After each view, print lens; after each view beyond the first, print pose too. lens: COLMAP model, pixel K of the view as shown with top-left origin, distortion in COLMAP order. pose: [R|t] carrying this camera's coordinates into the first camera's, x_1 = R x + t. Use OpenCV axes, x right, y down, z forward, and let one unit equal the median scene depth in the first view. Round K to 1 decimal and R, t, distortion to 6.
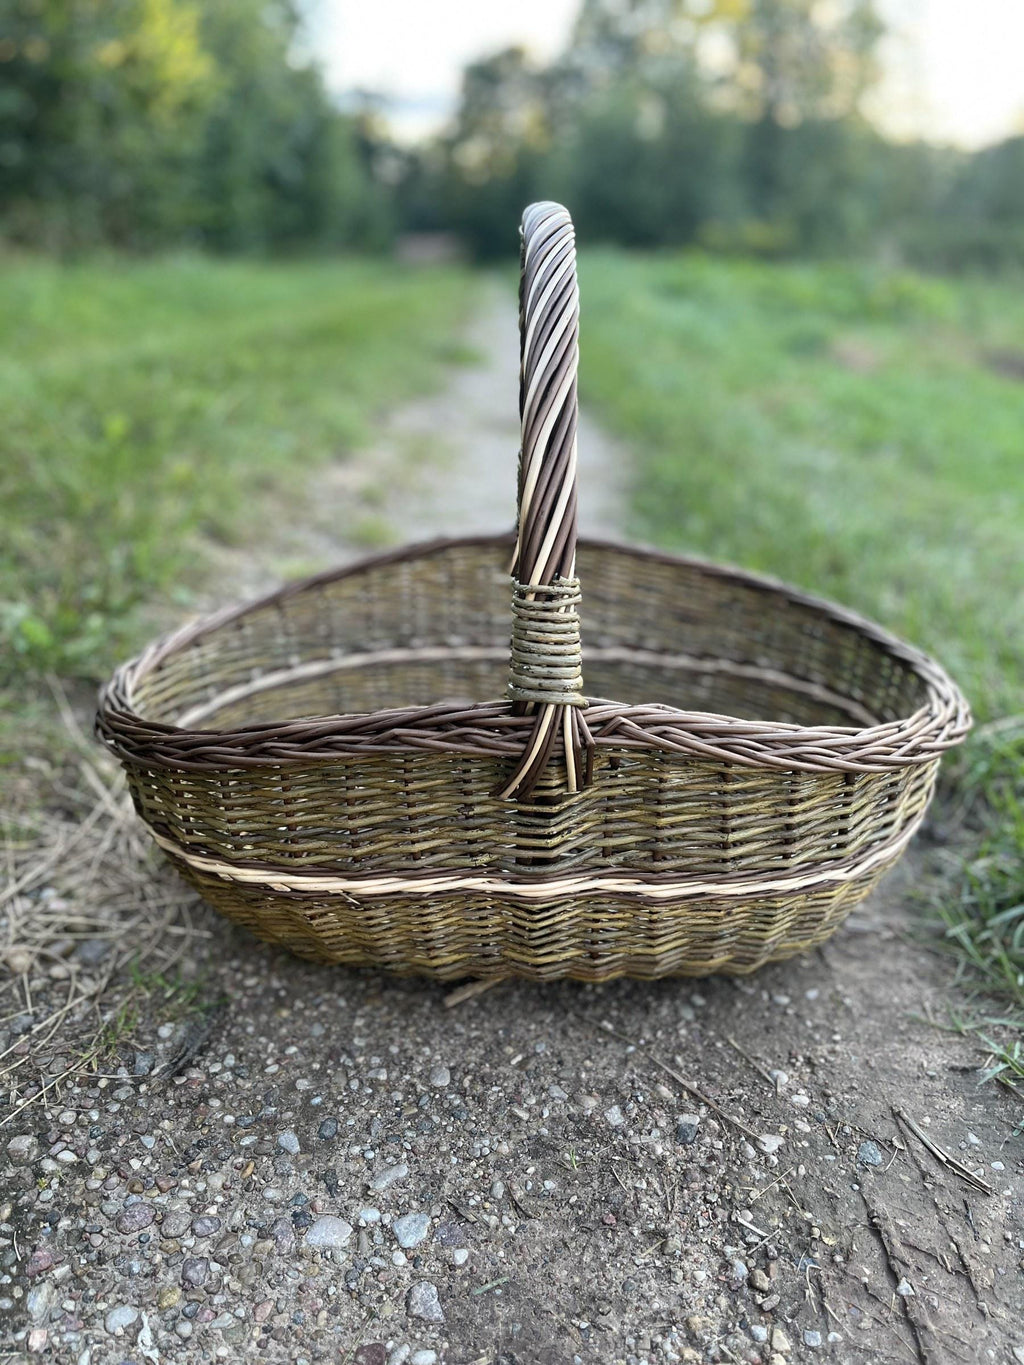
lens RADIAL K [[1022.7, 0, 517.7], [0, 1022.7, 659.7], [0, 0, 1]] dist [0.050930, -0.077167]
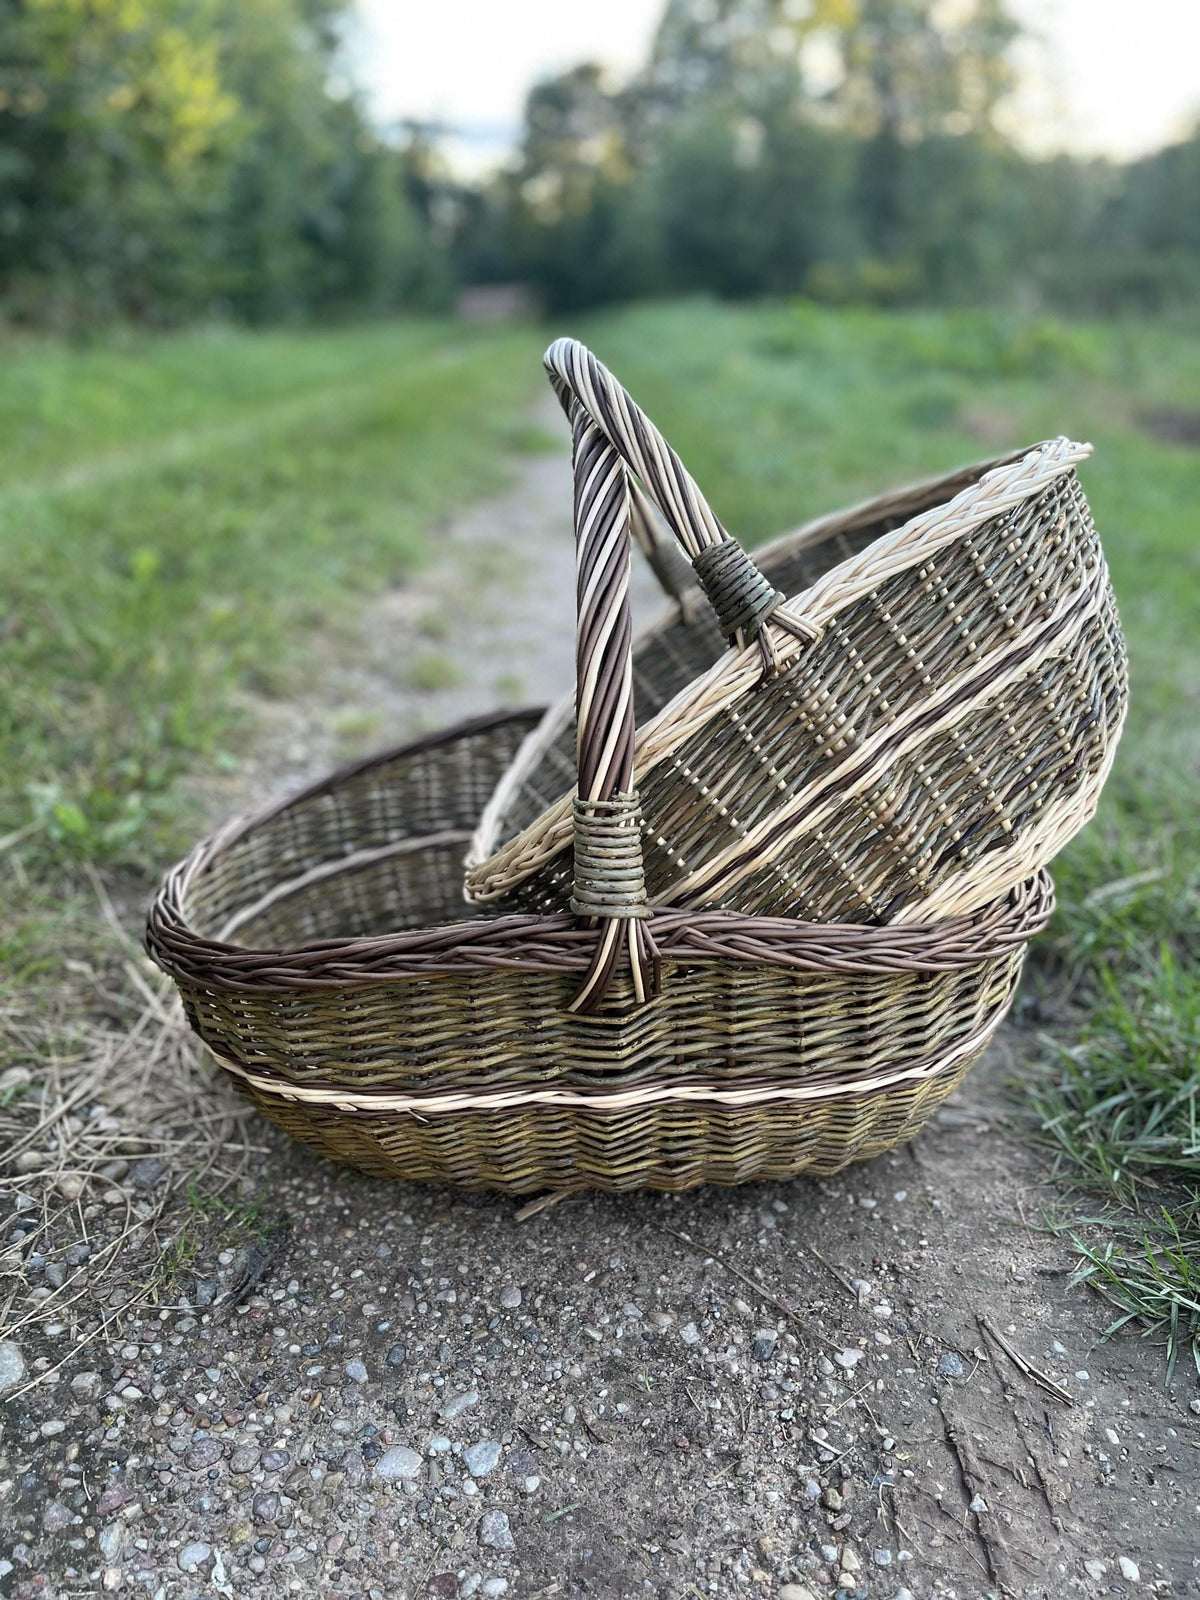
lens RADIAL K [[1186.8, 0, 606.7], [0, 1186.8, 769.2], [0, 0, 1]] dist [0.058282, -0.084569]
pose [[0.999535, -0.030303, -0.003310, 0.034809], [0.030269, 0.999495, -0.009701, -0.080923], [0.003603, 0.009597, 0.999947, -0.135714]]
